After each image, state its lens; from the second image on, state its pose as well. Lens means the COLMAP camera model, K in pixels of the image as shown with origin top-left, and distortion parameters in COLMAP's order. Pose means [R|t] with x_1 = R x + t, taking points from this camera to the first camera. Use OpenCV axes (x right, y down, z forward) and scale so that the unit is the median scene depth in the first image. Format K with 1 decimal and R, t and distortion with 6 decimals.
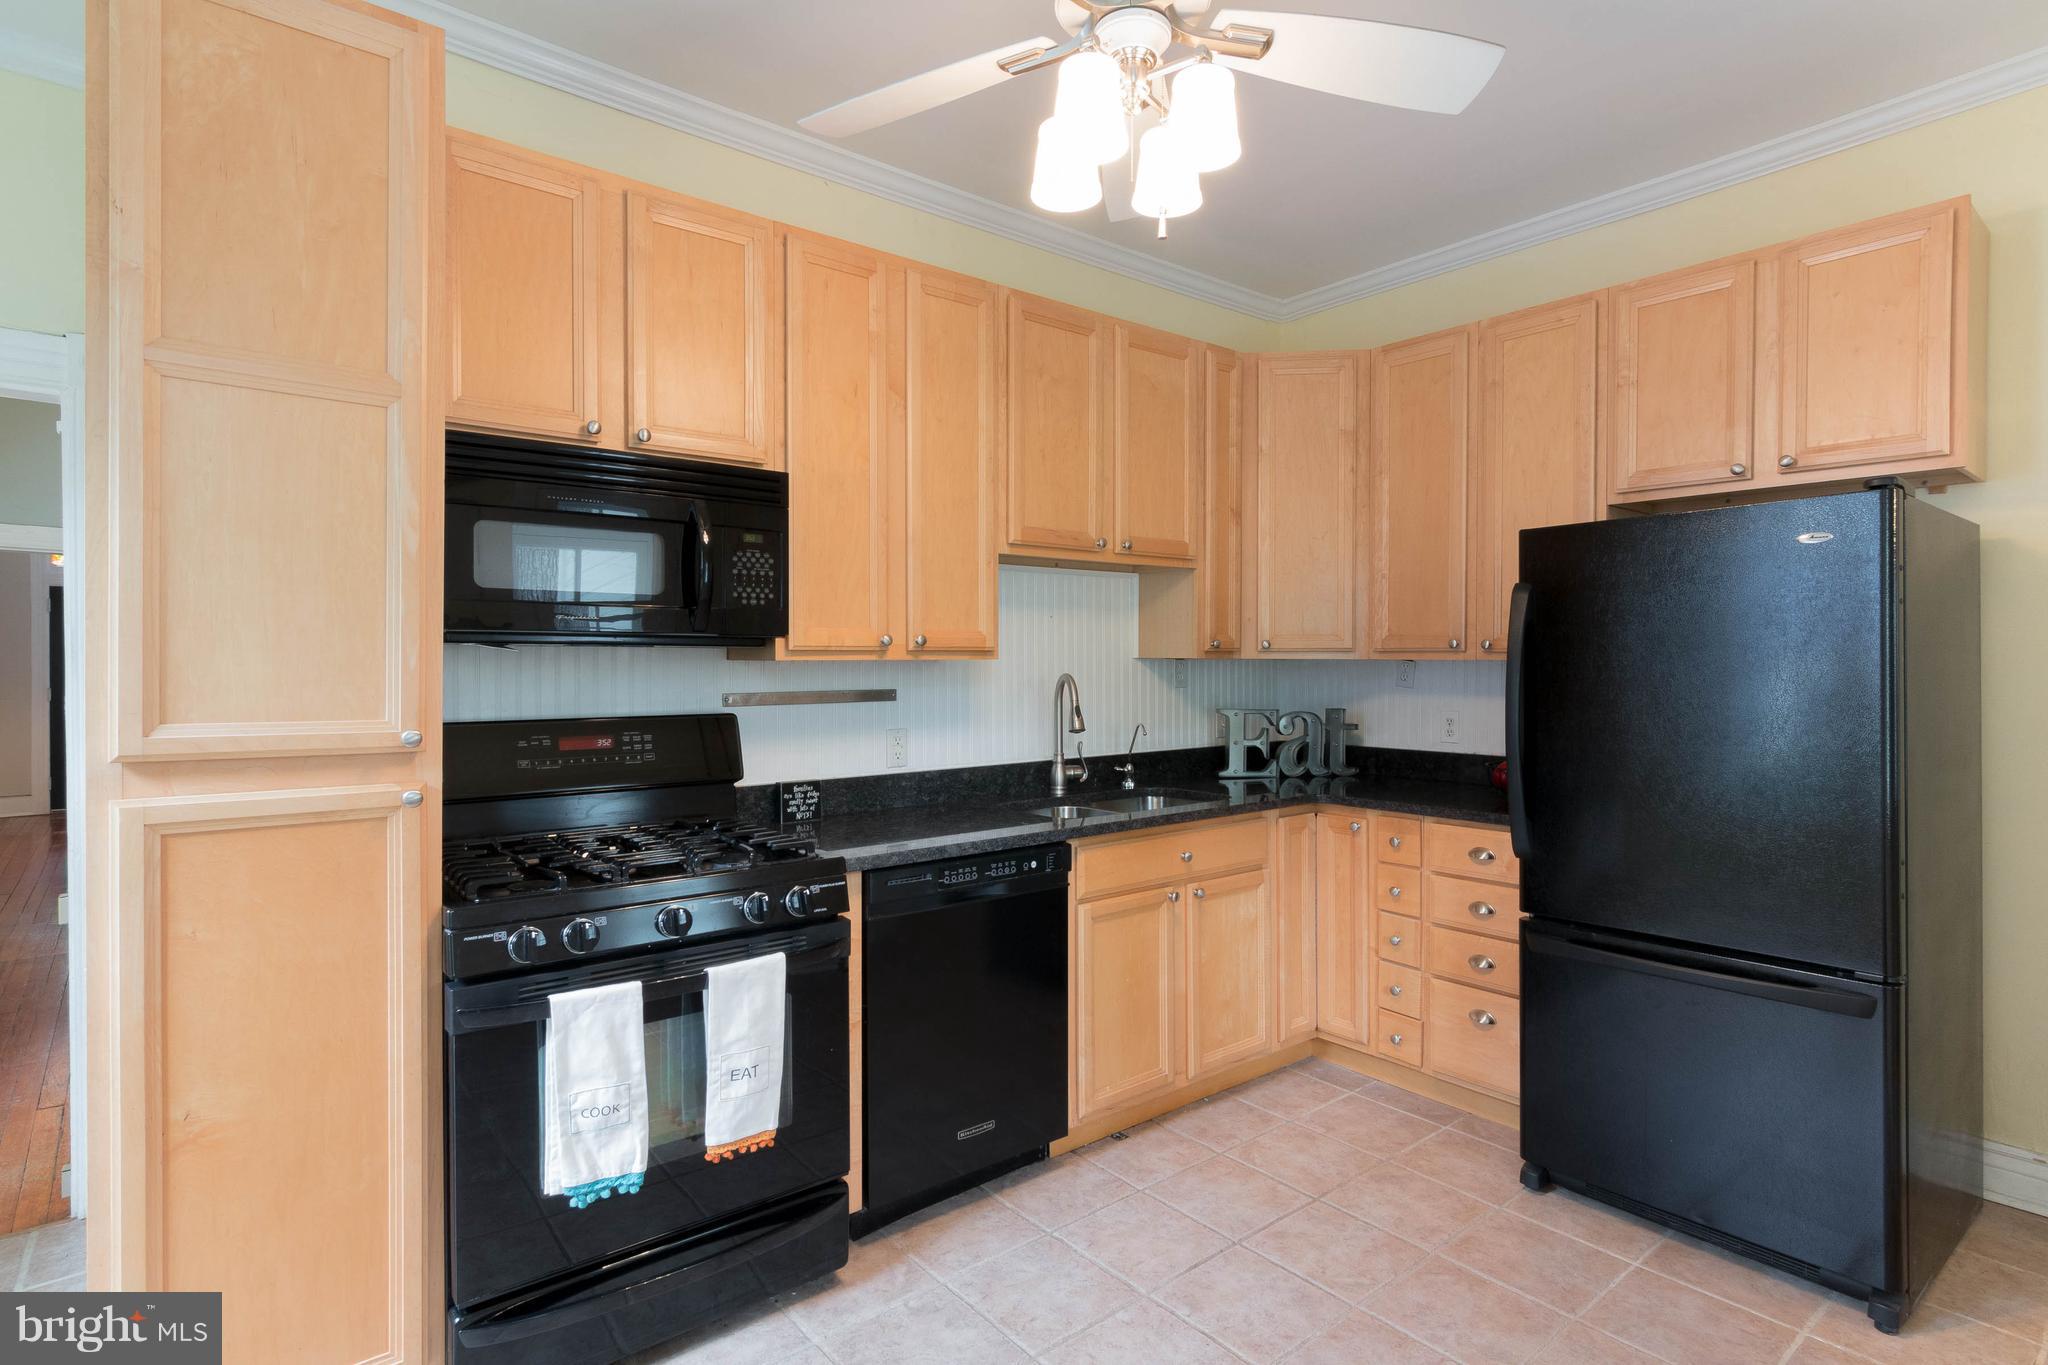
lens RADIAL K [[1026.2, 0, 1023.6], [0, 1026.2, 663.6], [0, 0, 1]] dist [0.003162, 0.002009]
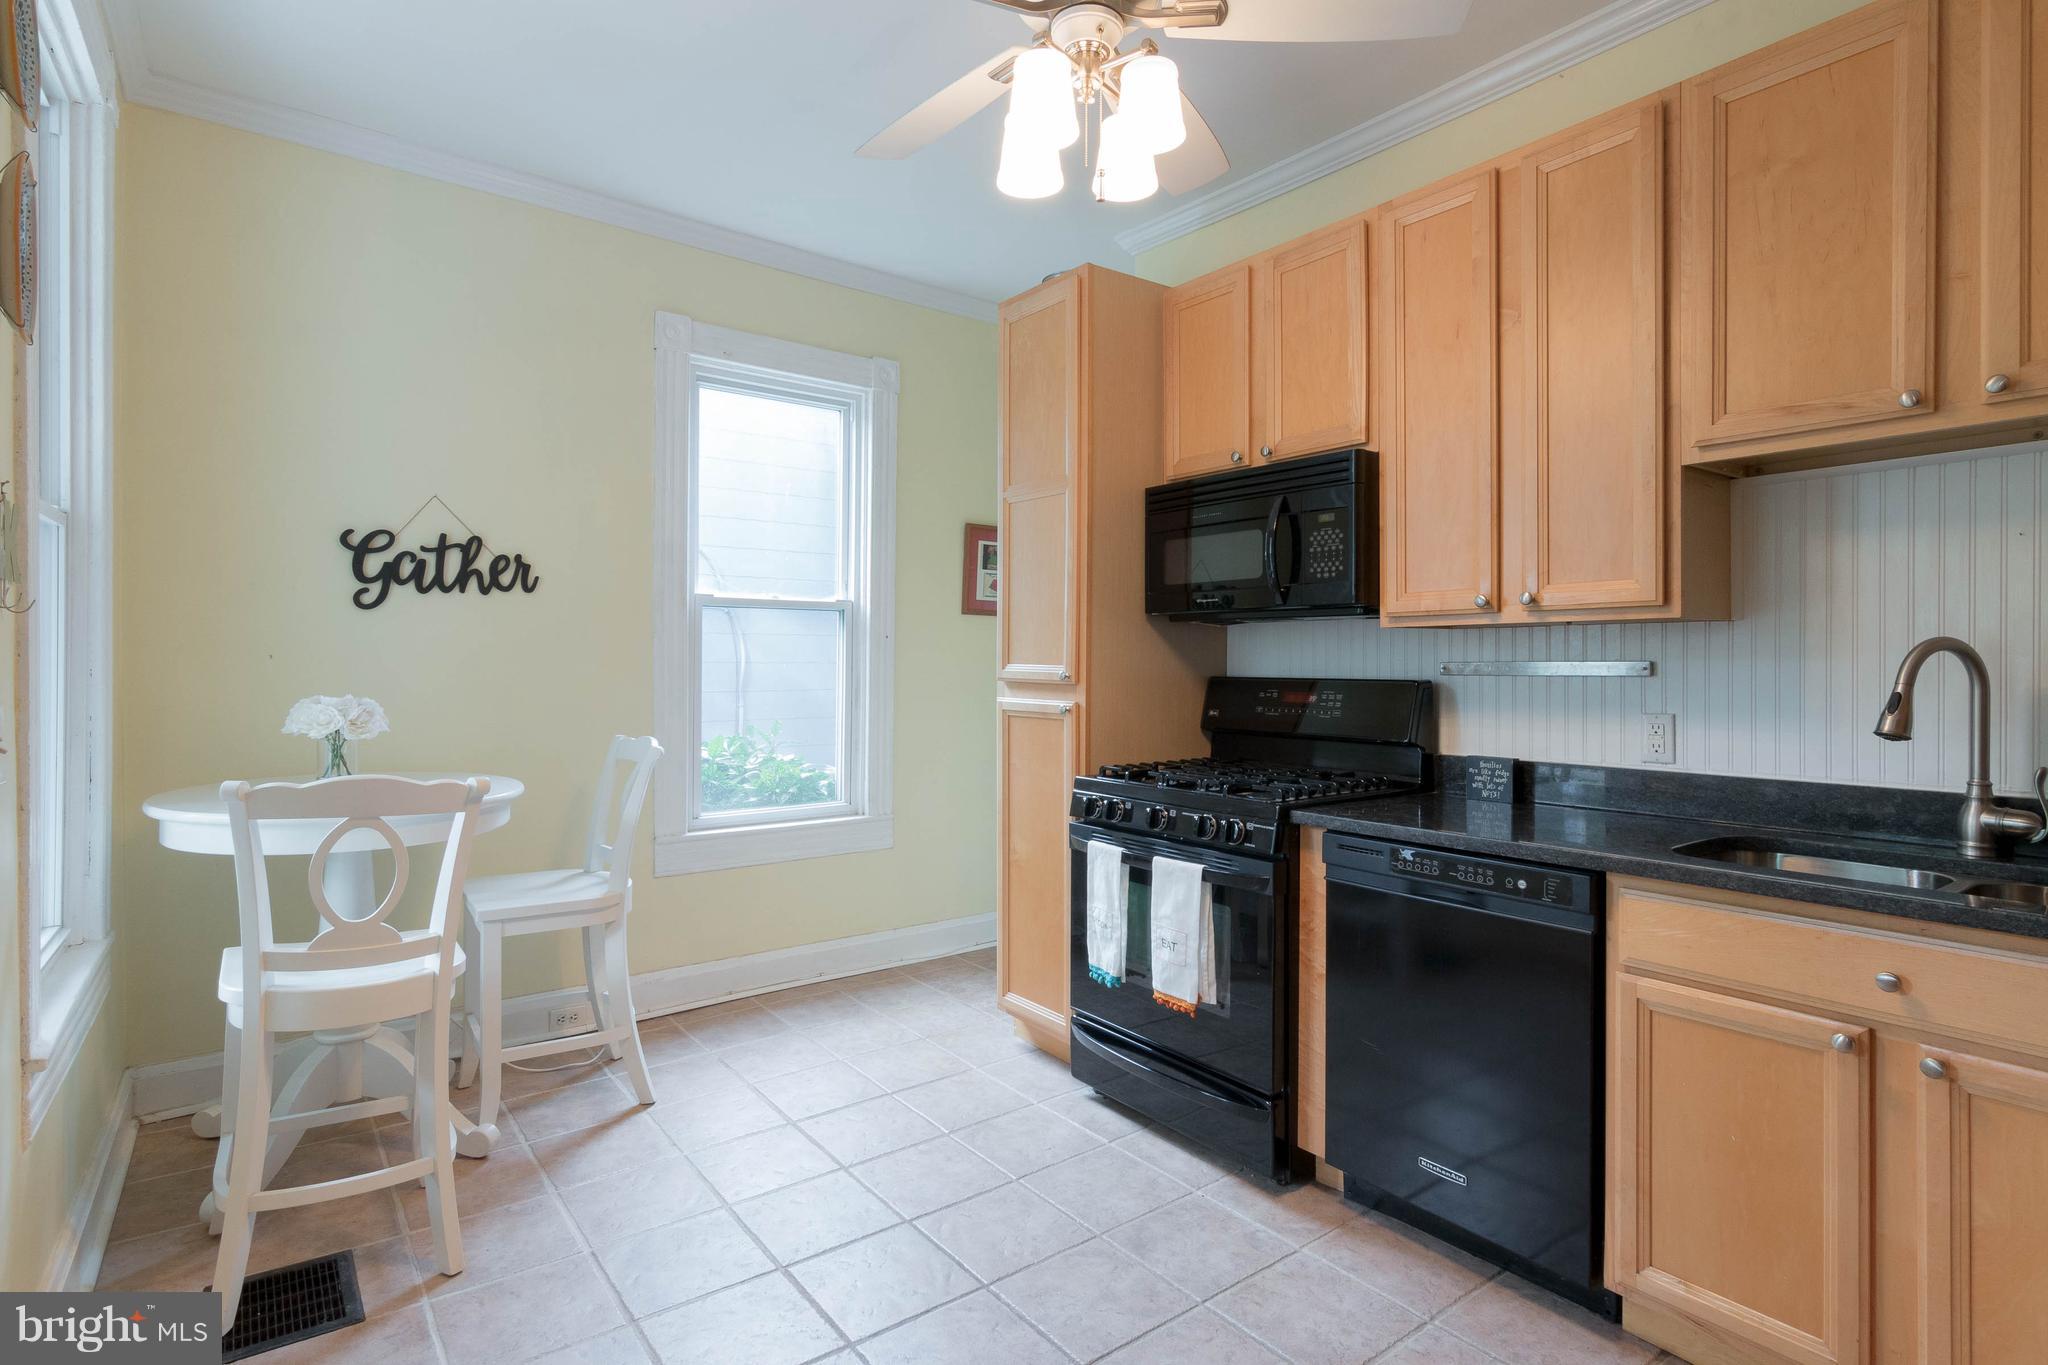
lens RADIAL K [[1026.2, 0, 1023.6], [0, 1026.2, 663.6], [0, 0, 1]] dist [0.003162, 0.002009]
pose [[-0.031426, 0.003292, -0.999501, 0.843560], [-0.003997, 0.999986, 0.003419, 0.032503], [0.999498, 0.004102, -0.031412, 0.700632]]
